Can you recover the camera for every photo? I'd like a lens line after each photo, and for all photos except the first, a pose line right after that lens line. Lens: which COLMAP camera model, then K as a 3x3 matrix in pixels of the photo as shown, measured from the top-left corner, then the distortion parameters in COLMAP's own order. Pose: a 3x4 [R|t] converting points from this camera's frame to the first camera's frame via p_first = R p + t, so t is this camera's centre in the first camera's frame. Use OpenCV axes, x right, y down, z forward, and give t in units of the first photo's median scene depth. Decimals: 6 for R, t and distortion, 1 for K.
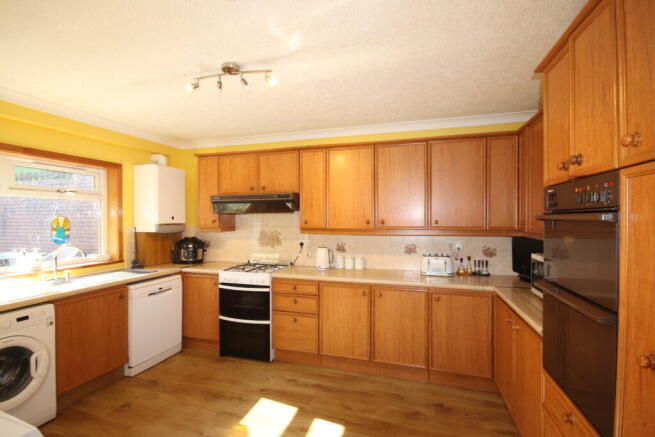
lens RADIAL K [[303.3, 0, 326.2], [0, 303.3, 219.2], [0, 0, 1]] dist [-0.004931, -0.001063]
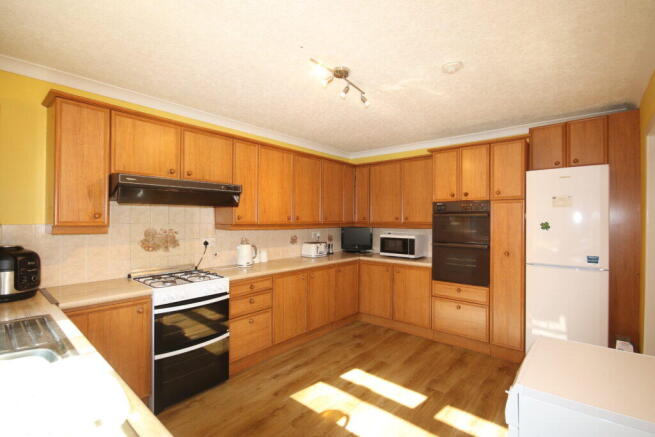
lens RADIAL K [[303.3, 0, 327.3], [0, 303.3, 217.9], [0, 0, 1]] dist [-0.004931, -0.001063]
pose [[0.397711, 0.007674, 0.917479, -0.869900], [-0.002197, 0.999970, -0.007412, 0.017958], [-0.917508, 0.000932, 0.397716, 0.406687]]
